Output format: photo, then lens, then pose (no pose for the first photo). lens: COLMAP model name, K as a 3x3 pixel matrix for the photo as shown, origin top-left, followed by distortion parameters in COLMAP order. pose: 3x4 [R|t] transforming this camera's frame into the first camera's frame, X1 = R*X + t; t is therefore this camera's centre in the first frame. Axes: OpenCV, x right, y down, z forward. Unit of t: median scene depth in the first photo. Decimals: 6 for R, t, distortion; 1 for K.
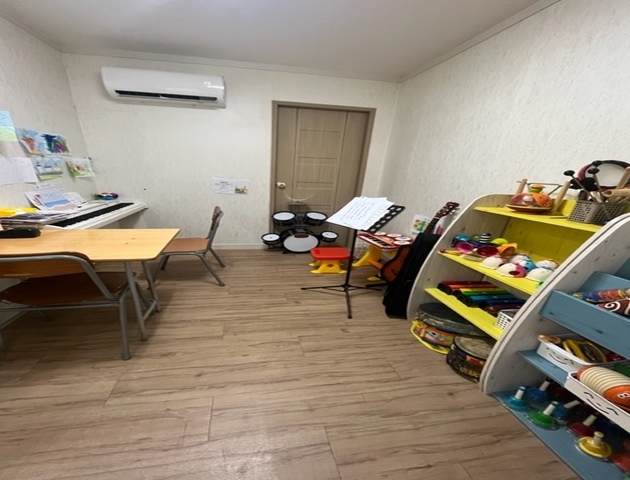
lens RADIAL K [[331.4, 0, 315.0], [0, 331.4, 240.0], [0, 0, 1]] dist [-0.002888, -0.000560]
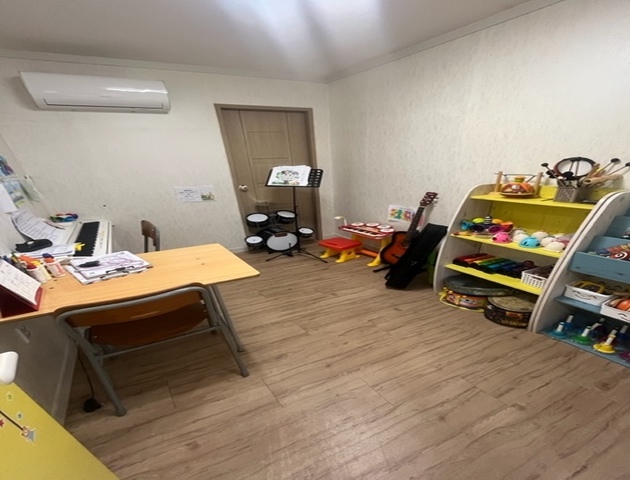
lens RADIAL K [[323.6, 0, 316.0], [0, 323.6, 233.6], [0, 0, 1]] dist [-0.001464, -0.000390]
pose [[0.963800, -0.120253, 0.237966, -0.406059], [0.119070, 0.992696, 0.019394, -0.052659], [-0.238561, 0.009643, 0.971080, -0.062960]]
